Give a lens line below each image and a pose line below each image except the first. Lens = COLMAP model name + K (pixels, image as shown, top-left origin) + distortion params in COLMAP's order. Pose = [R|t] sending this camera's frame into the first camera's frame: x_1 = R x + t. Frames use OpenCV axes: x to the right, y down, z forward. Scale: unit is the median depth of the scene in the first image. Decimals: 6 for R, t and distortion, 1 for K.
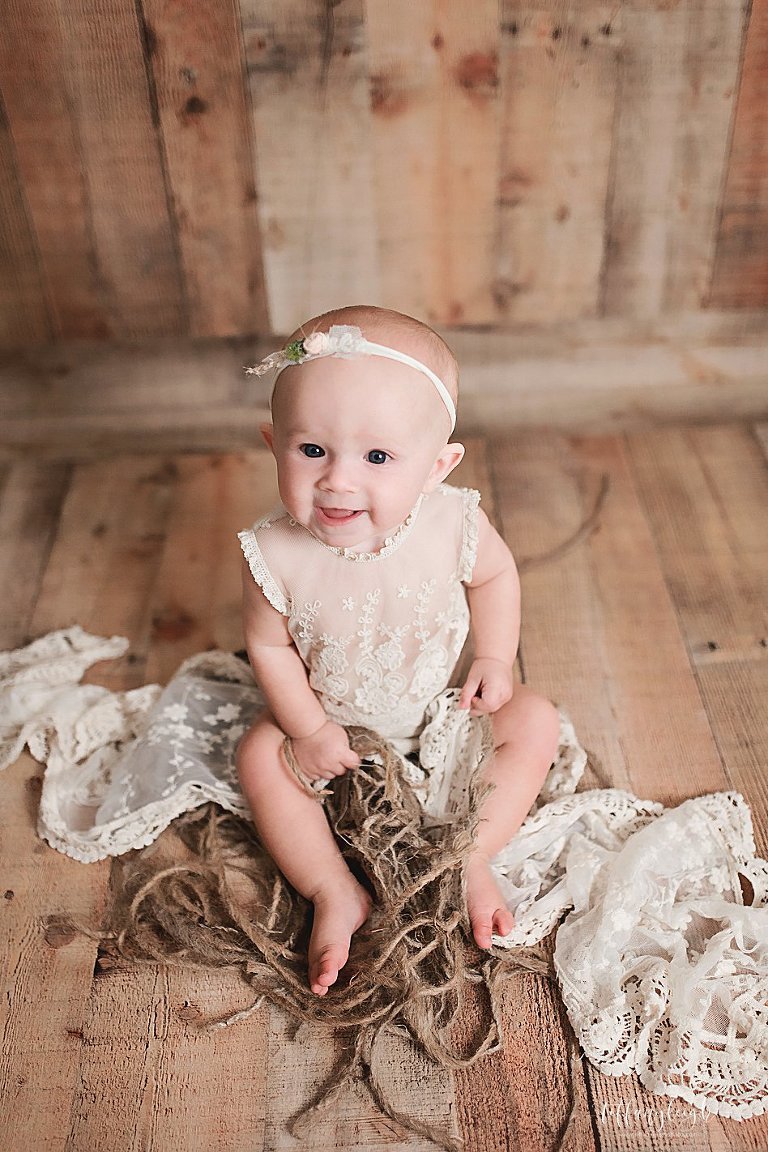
lens RADIAL K [[1122.4, 0, 386.7], [0, 1122.4, 590.0], [0, 0, 1]] dist [0.001320, 0.001807]
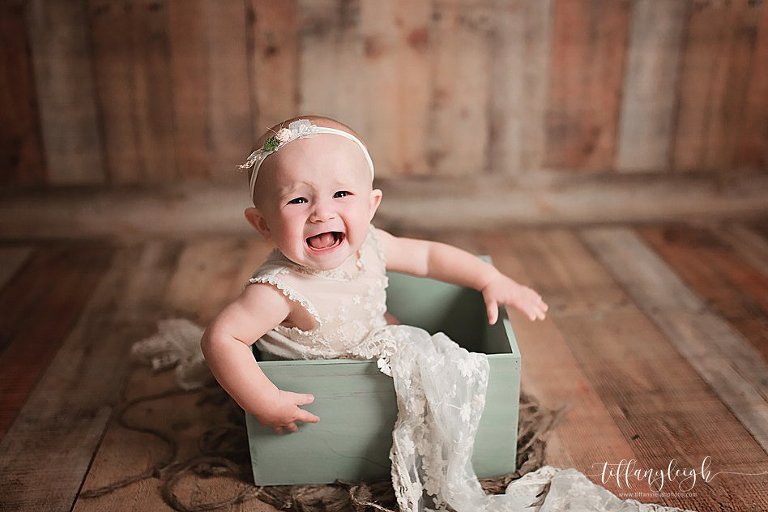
lens RADIAL K [[748.3, 0, 384.0], [0, 748.3, 256.0], [0, 0, 1]] dist [0.001320, 0.001807]
pose [[0.997991, 0.014881, 0.061583, -0.051253], [0.007722, 0.936209, -0.351359, 0.328182], [-0.062883, 0.351129, 0.934213, -0.073342]]
